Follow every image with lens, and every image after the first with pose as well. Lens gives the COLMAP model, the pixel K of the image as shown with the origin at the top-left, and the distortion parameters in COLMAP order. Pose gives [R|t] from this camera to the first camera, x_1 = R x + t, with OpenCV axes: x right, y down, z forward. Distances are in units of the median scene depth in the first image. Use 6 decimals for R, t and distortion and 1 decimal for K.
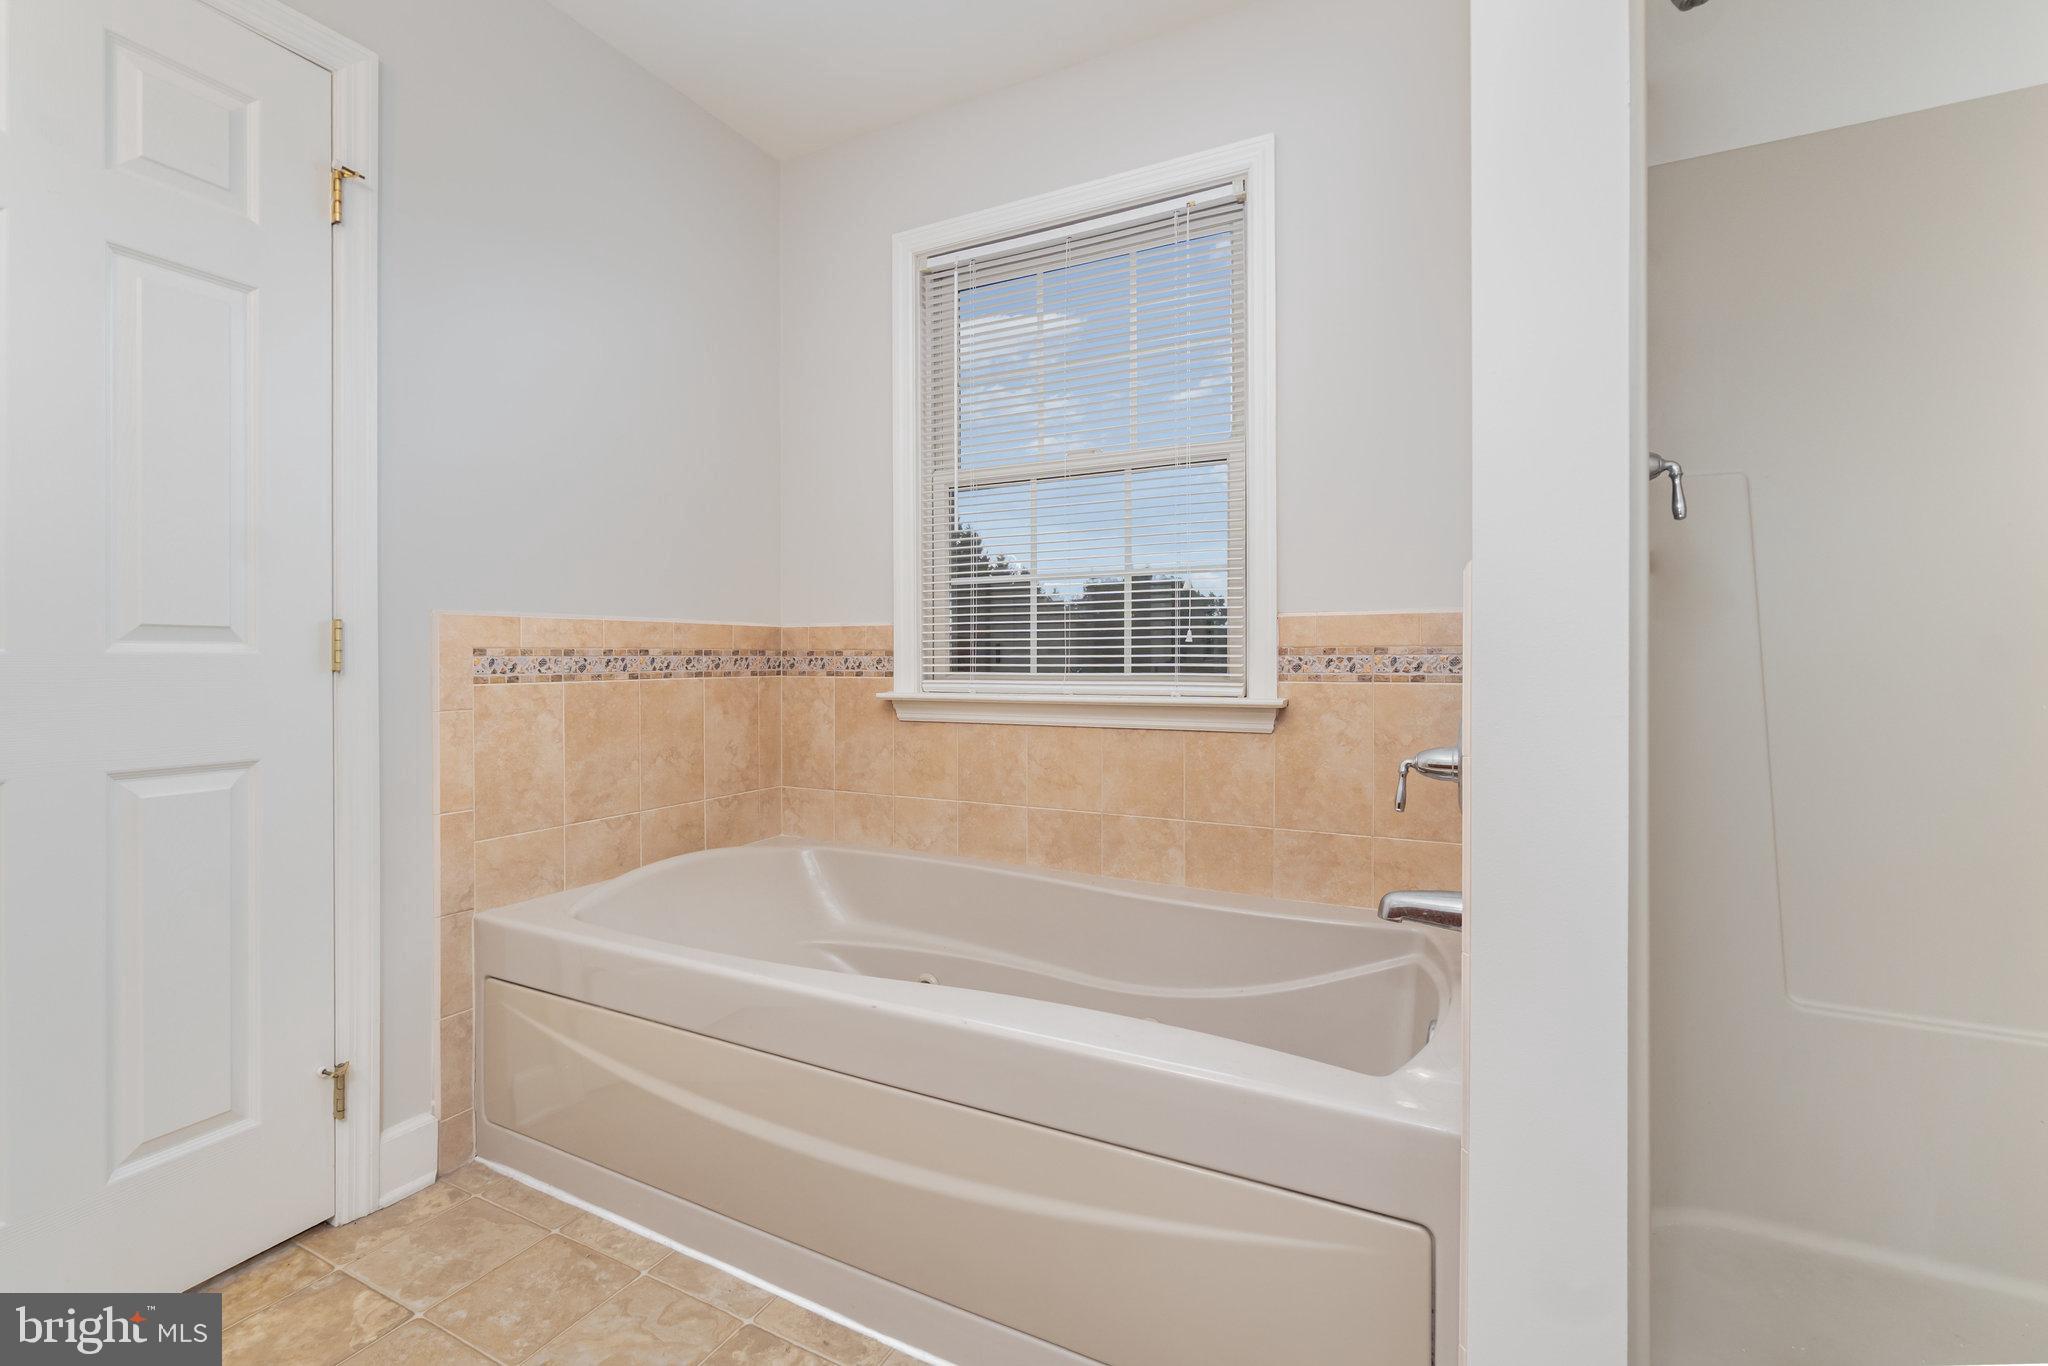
lens RADIAL K [[882.6, 0, 1027.1], [0, 882.6, 667.2], [0, 0, 1]] dist [-0.006342, 0.000827]
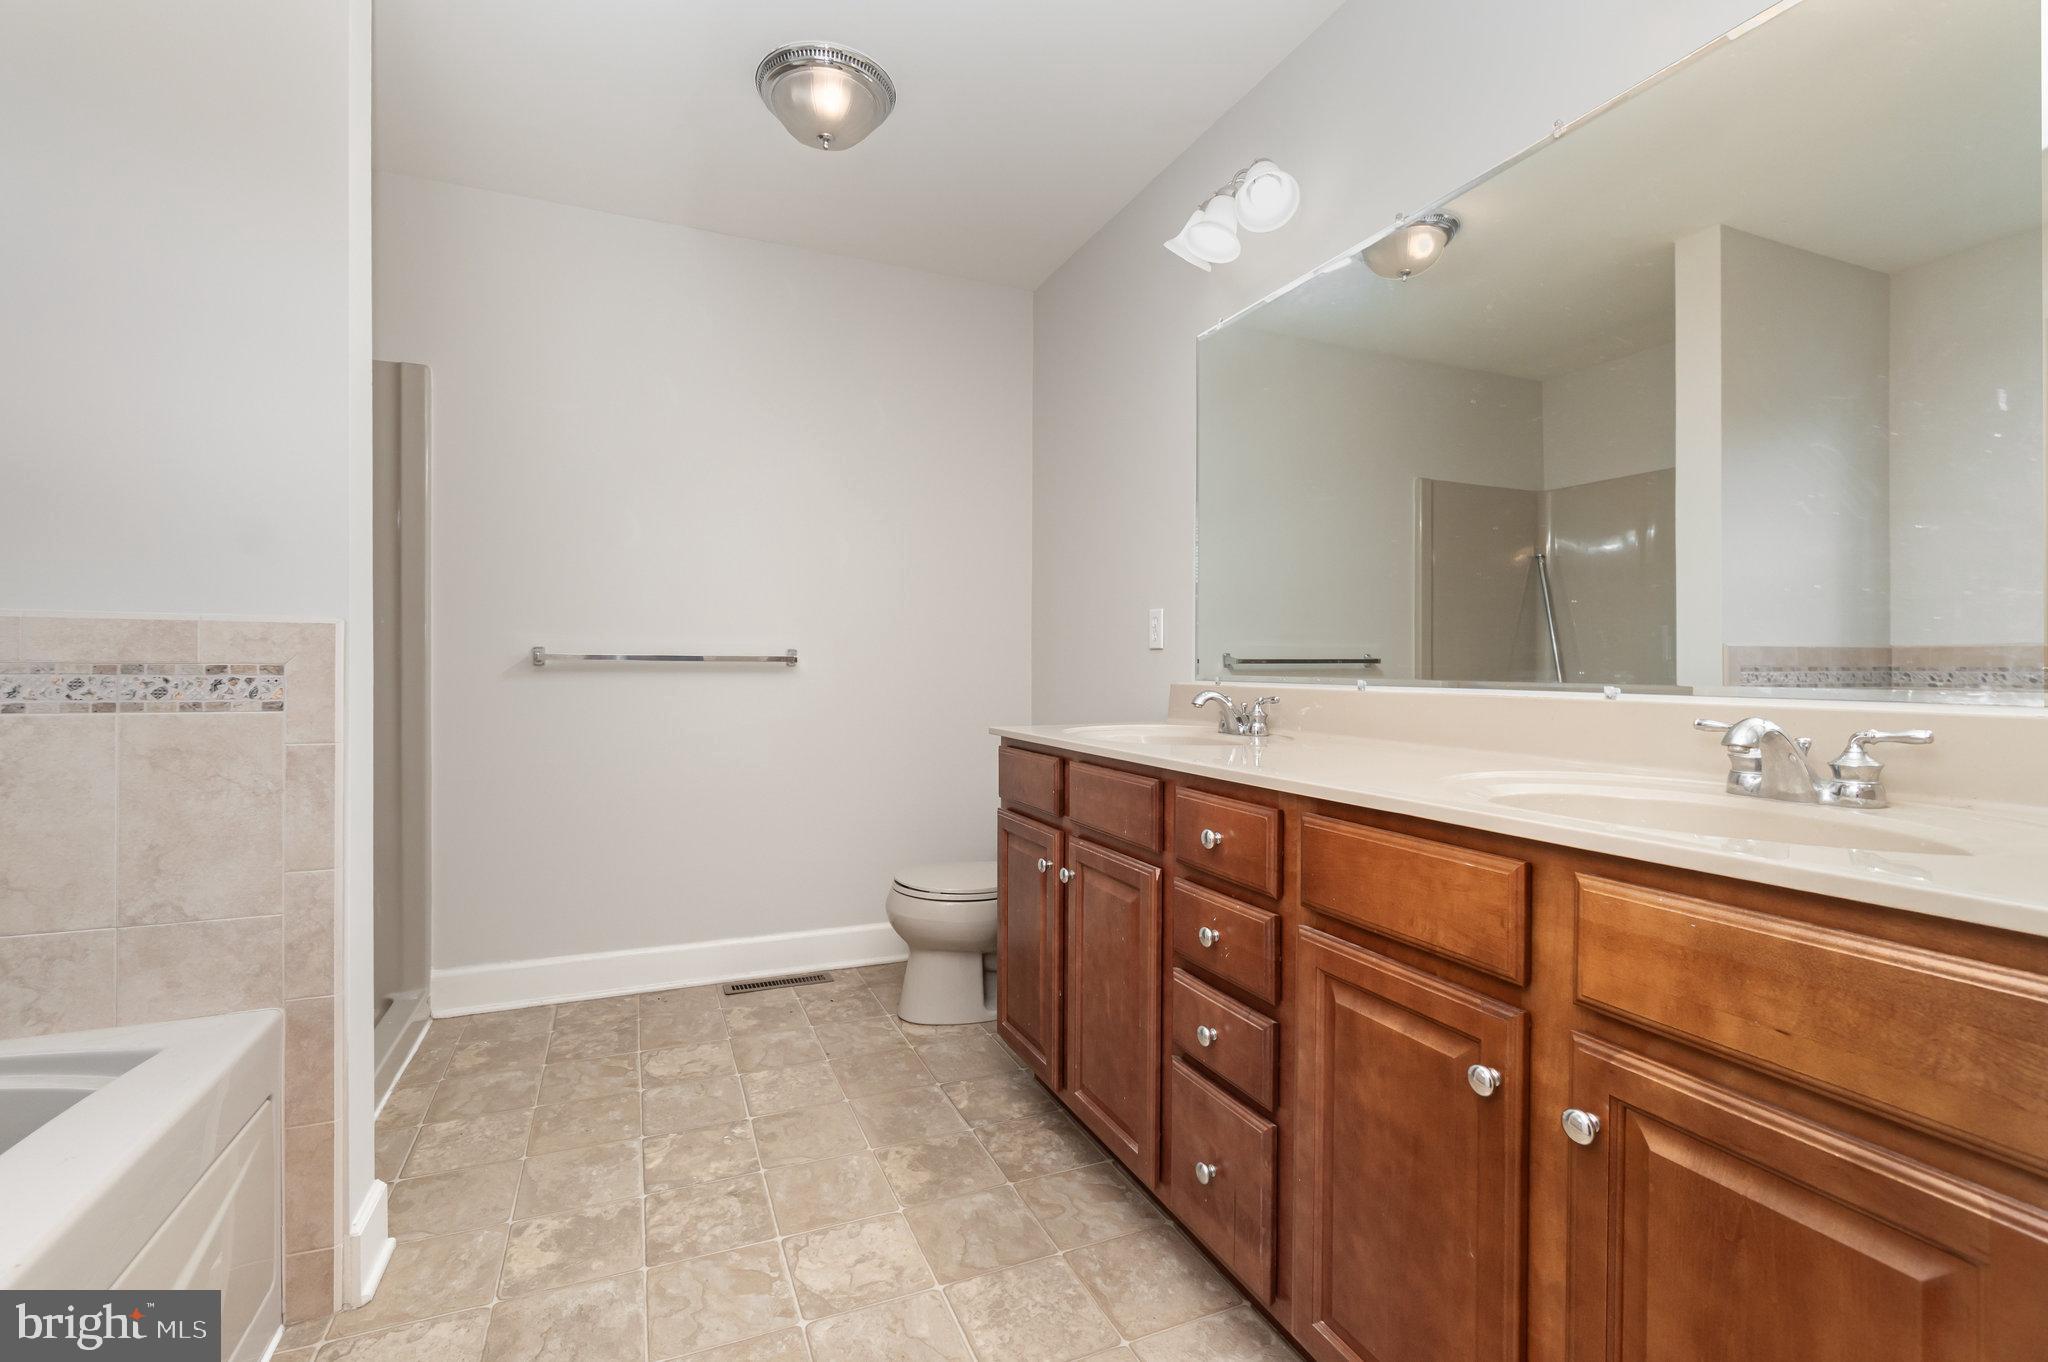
lens RADIAL K [[882.6, 0, 1023.2], [0, 882.6, 687.6], [0, 0, 1]] dist [-0.006342, 0.000827]
pose [[-0.775561, -0.000193, 0.631273, -0.669749], [0.006492, 0.999945, 0.008281, -0.004802], [-0.631239, 0.010521, -0.775517, 1.151872]]
